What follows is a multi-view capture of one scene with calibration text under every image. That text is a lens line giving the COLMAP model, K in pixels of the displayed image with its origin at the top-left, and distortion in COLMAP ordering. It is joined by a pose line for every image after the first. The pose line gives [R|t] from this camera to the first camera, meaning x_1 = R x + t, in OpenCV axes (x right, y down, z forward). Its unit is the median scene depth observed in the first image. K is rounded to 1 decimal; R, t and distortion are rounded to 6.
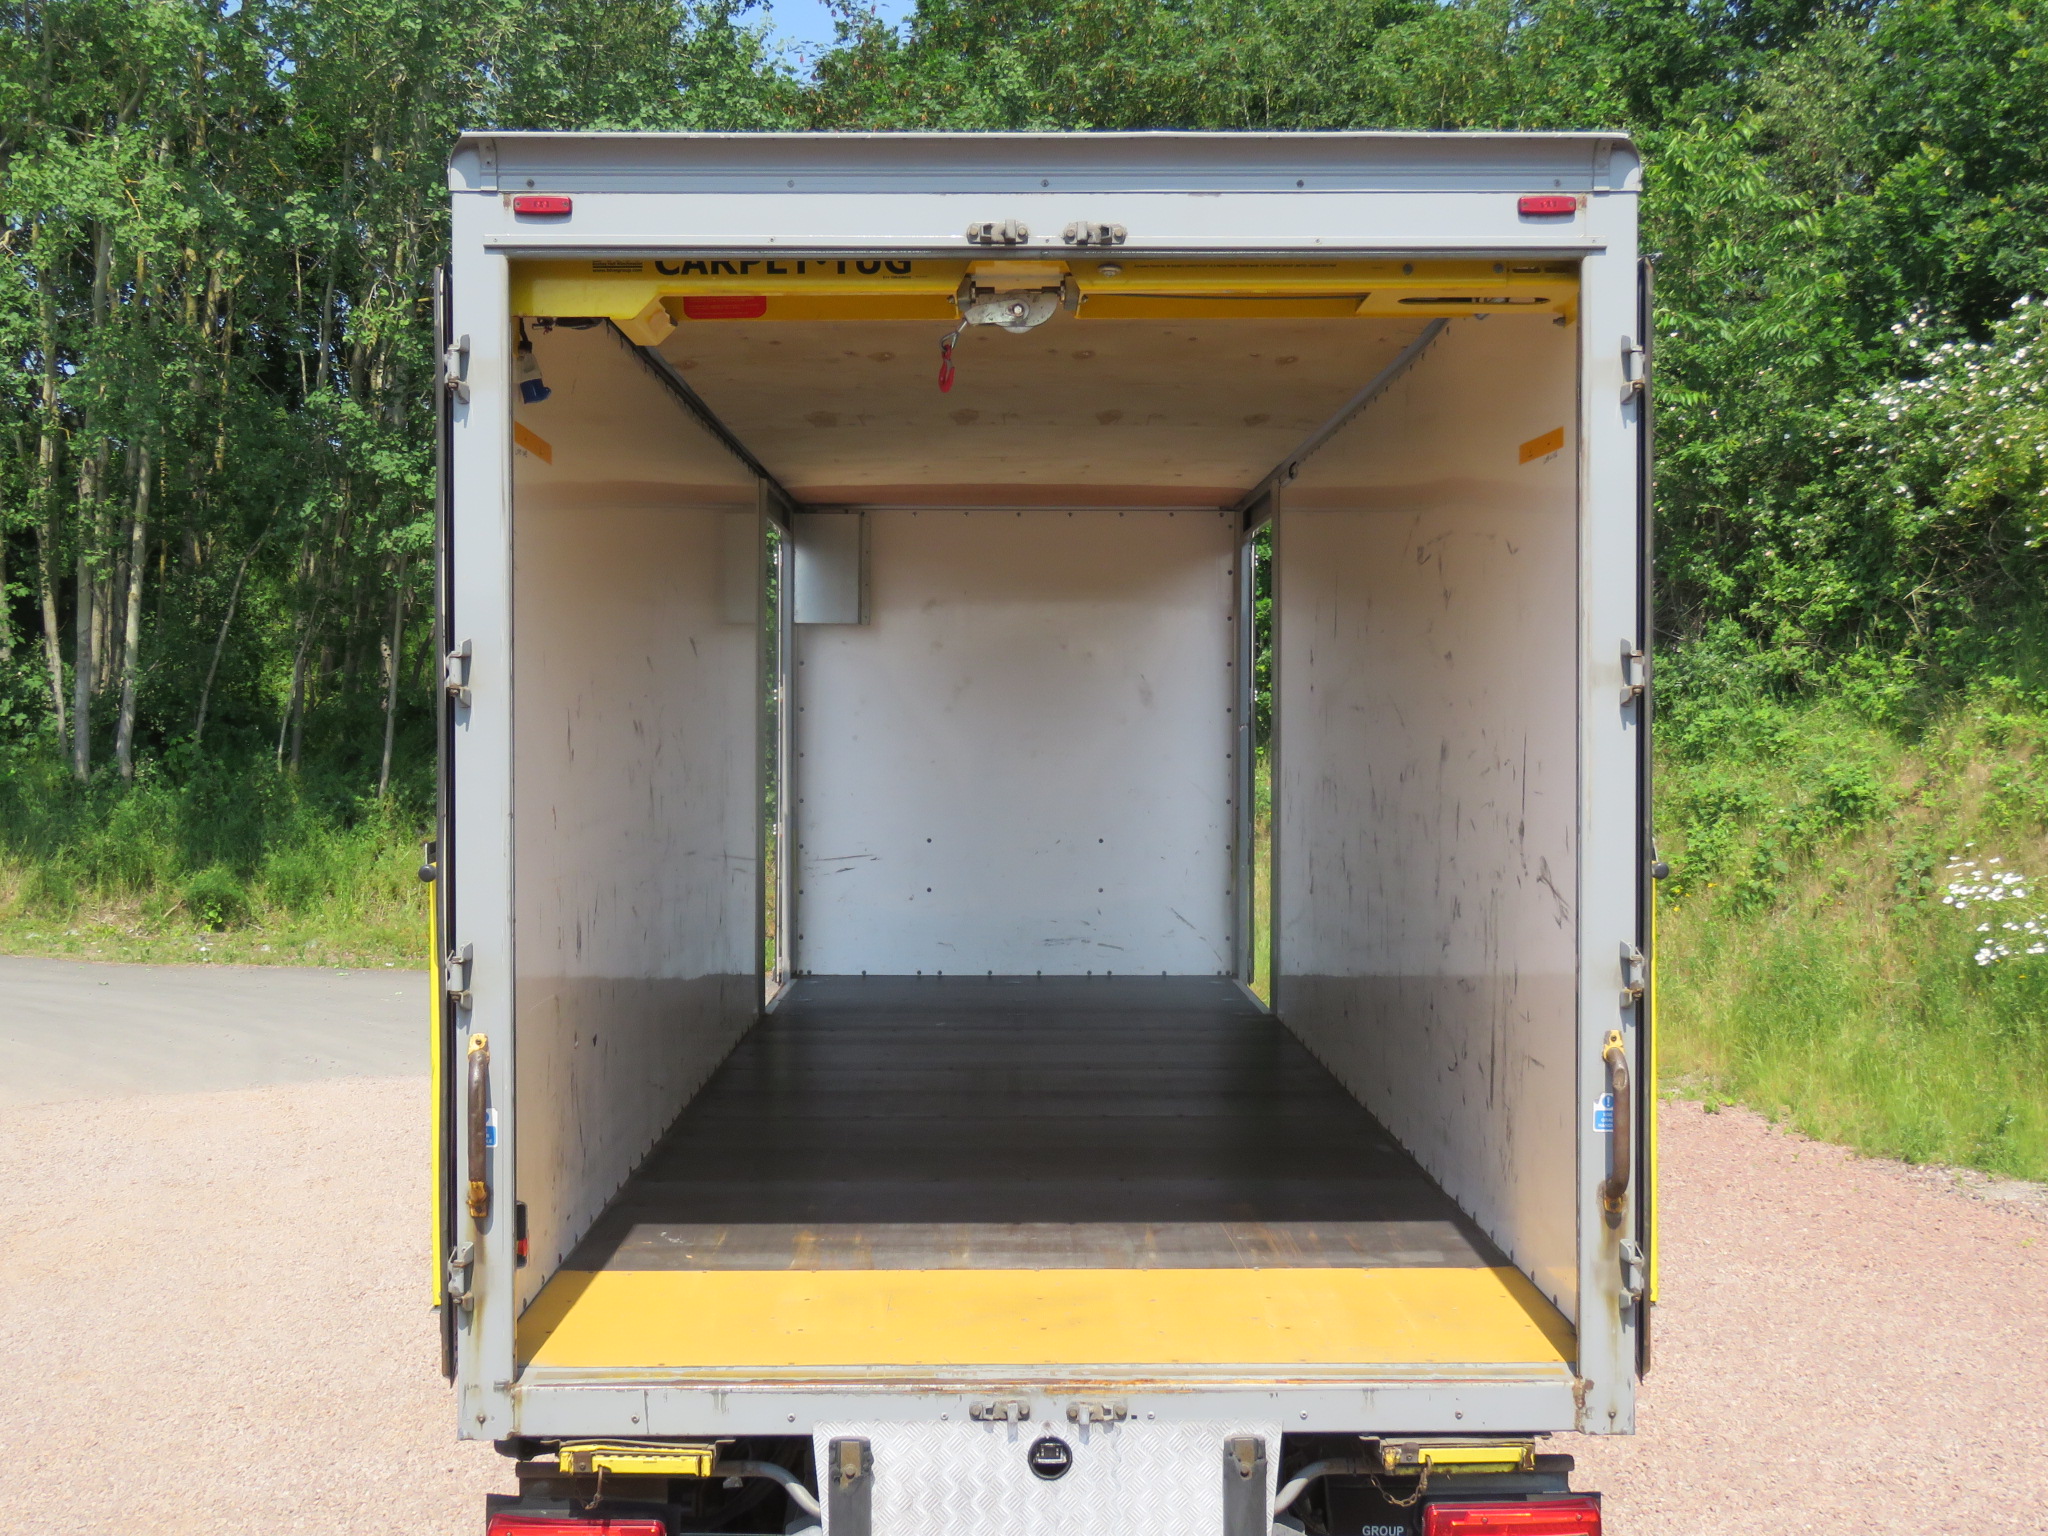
lens RADIAL K [[2447.2, 0, 1024.0], [0, 2447.2, 768.0], [0, 0, 1]] dist [0.004516, 0.141063]
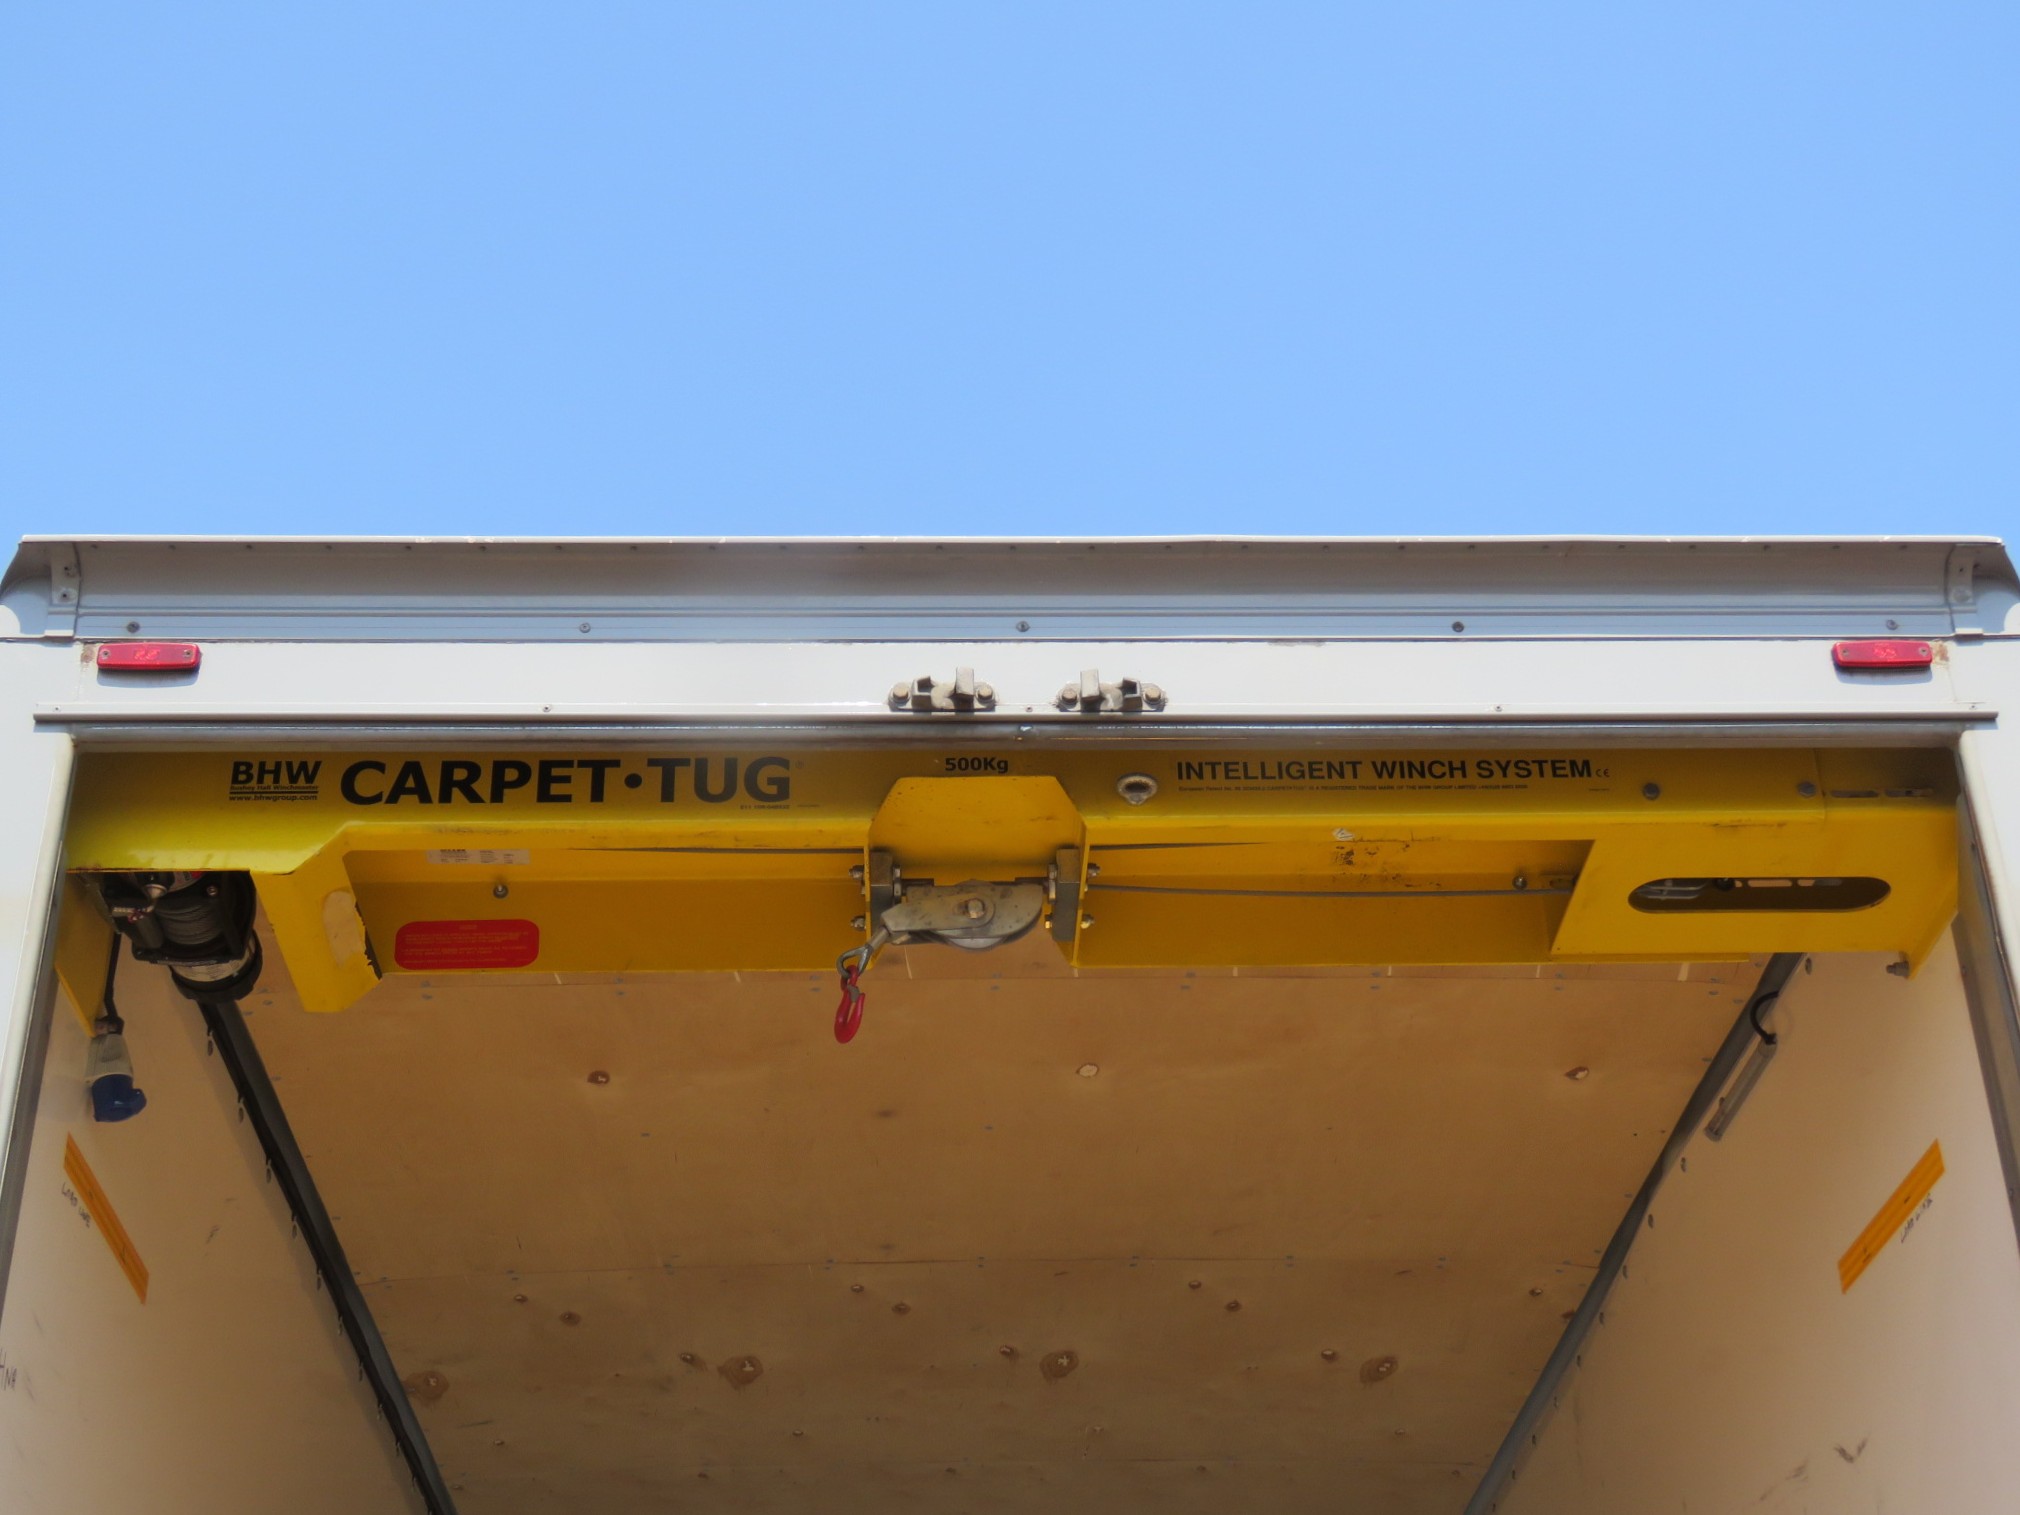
lens RADIAL K [[2911.9, 0, 1010.0], [0, 2911.9, 757.5], [0, 0, 1]] dist [0.010966, -0.038515]
pose [[0.999576, -0.005054, 0.028670, -0.014506], [0.019574, 0.845656, -0.533369, 0.157451], [-0.021549, 0.533704, 0.845397, 0.429842]]
